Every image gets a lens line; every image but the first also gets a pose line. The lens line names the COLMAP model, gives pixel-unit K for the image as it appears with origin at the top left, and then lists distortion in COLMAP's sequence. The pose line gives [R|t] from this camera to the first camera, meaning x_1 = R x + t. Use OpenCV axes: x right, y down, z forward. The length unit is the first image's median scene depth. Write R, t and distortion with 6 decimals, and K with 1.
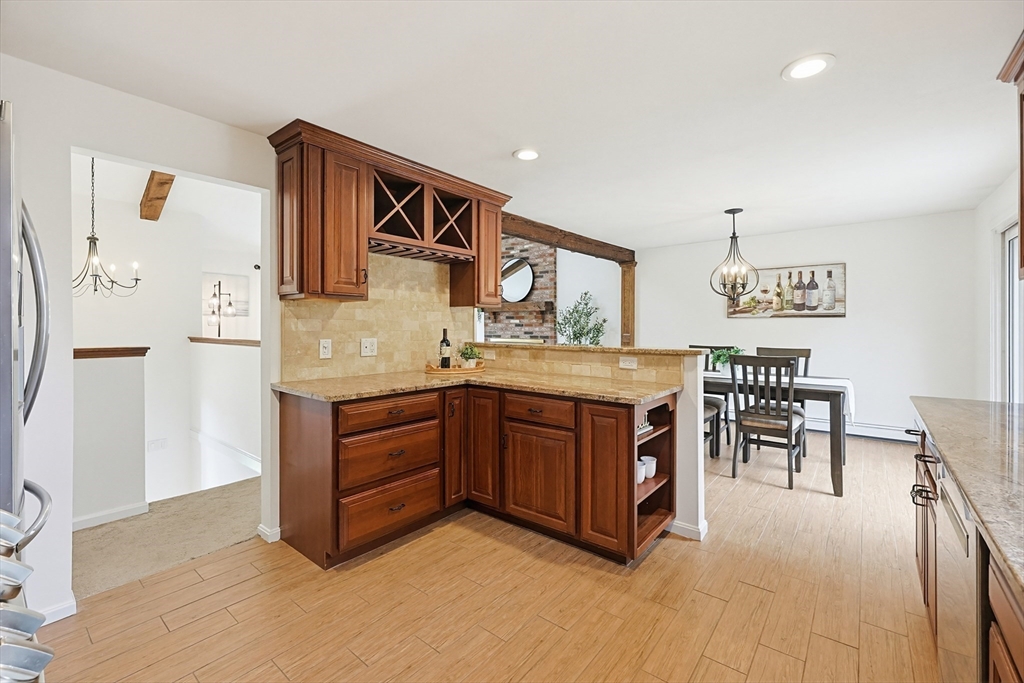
lens RADIAL K [[436.5, 0, 520.1], [0, 436.5, 330.5], [0, 0, 1]] dist [-0.003111, 0.000166]
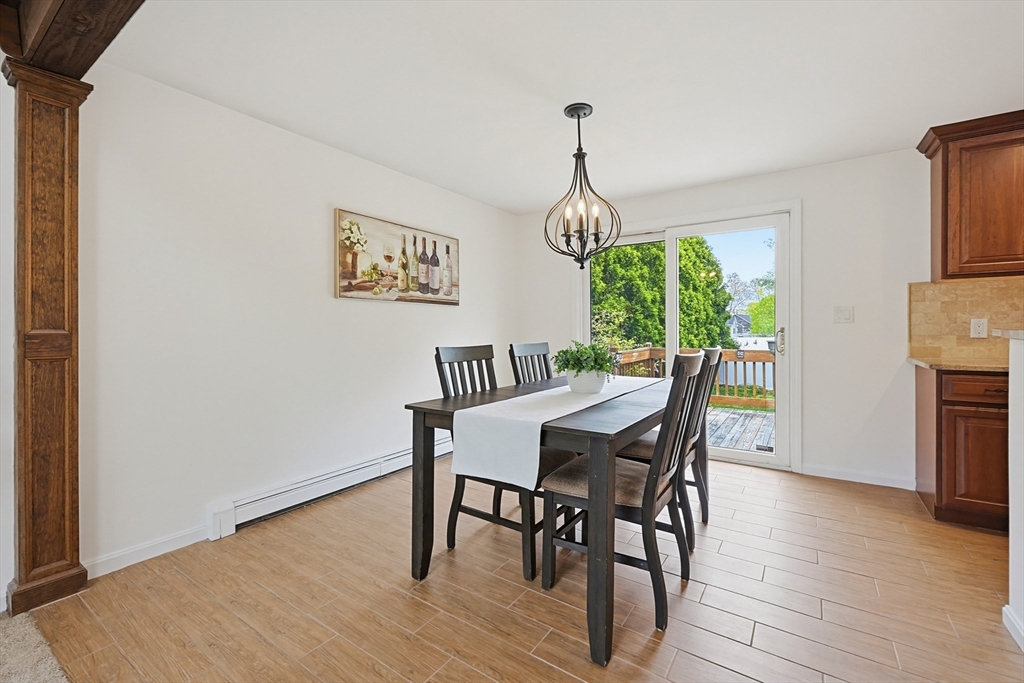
lens RADIAL K [[435.1, 0, 512.2], [0, 435.1, 326.6], [0, 0, 1]] dist [-0.001680, -0.000617]
pose [[-0.071027, 0.008446, 0.997439, -0.071701], [0.017849, 0.999815, -0.007195, 0.015840], [-0.997315, 0.017292, -0.071164, 0.903198]]
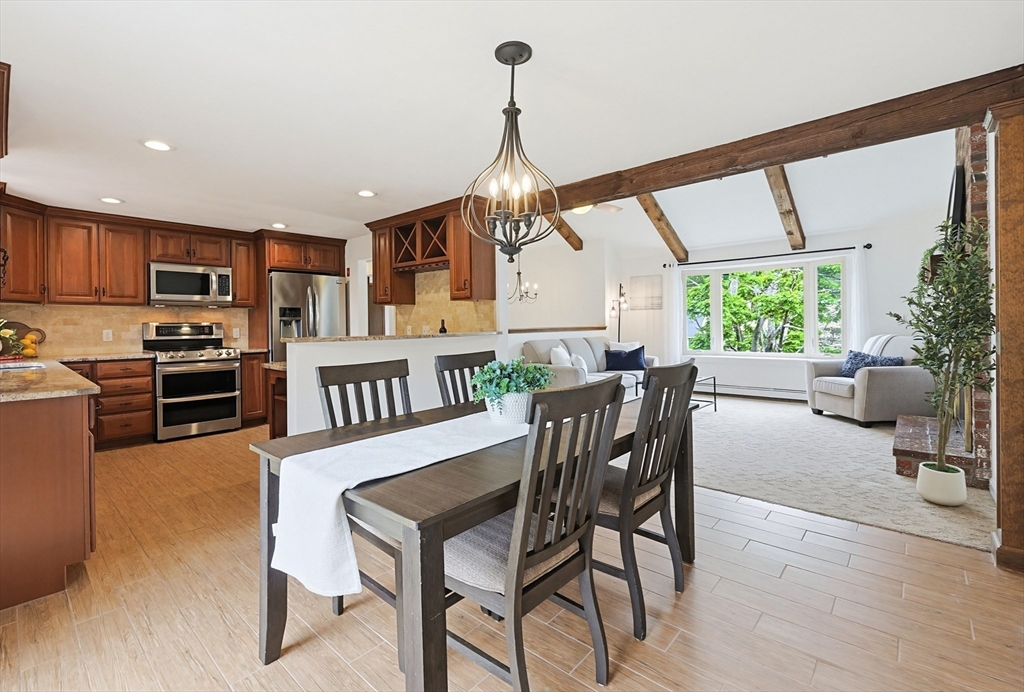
lens RADIAL K [[469.3, 0, 508.8], [0, 469.3, 327.1], [0, 0, 1]] dist [-0.000258, 0.000063]
pose [[-0.072920, 0.010464, -0.997283, 0.771155], [-0.002699, 0.999939, 0.010689, 0.002024], [0.997334, 0.003471, -0.072887, 0.816972]]
